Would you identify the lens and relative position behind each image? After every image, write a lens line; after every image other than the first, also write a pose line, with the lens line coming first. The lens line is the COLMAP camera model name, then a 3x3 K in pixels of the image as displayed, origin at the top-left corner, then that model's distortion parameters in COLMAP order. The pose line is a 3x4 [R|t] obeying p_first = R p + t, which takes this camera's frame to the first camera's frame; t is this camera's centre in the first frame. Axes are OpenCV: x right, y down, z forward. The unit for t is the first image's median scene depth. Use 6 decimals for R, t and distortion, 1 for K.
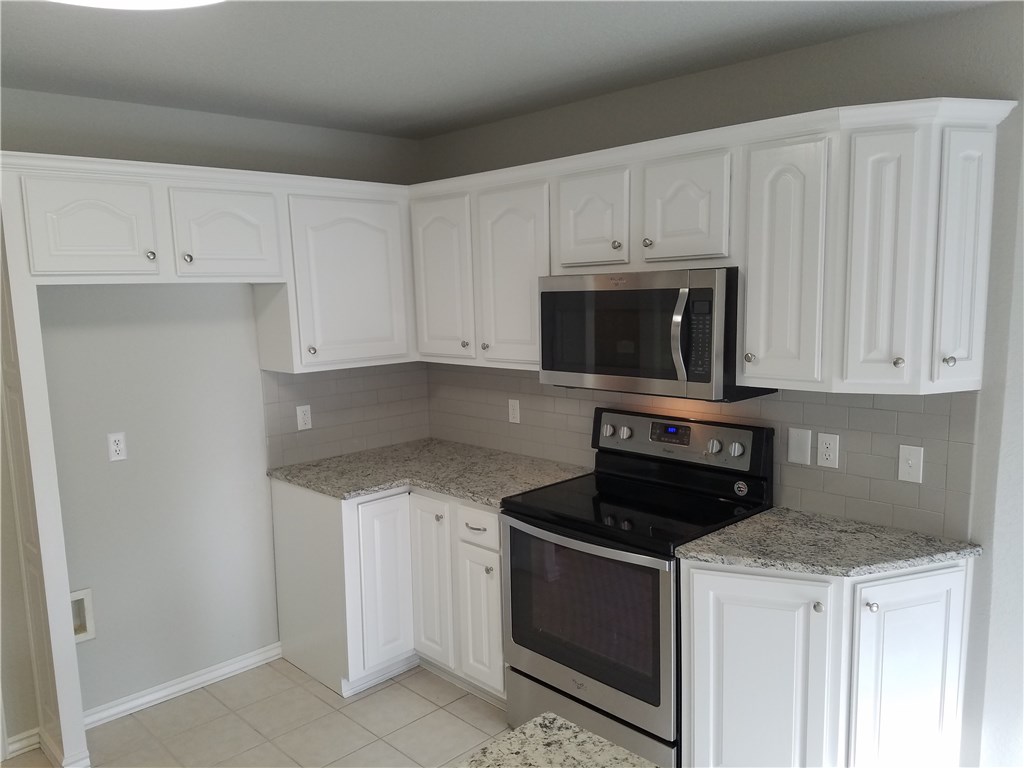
lens RADIAL K [[786.6, 0, 490.5], [0, 786.6, 389.1], [0, 0, 1]] dist [0.151573, -0.246183]
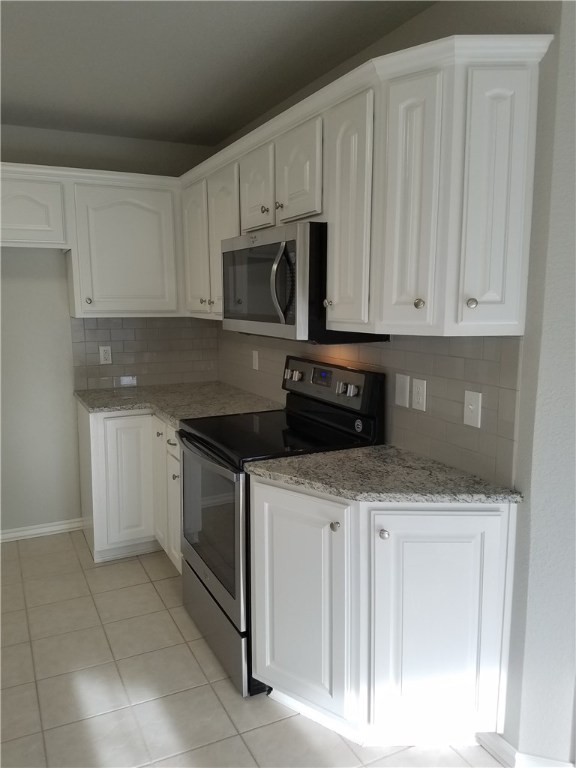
lens RADIAL K [[591.4, 0, 286.0], [0, 591.4, 374.1], [0, 0, 1]] dist [0.193382, -0.358204]
pose [[0.947069, 0.063371, -0.314714, 0.534506], [-0.063770, 0.997924, 0.009039, 0.056271], [0.314633, 0.011508, 0.949143, 0.186062]]
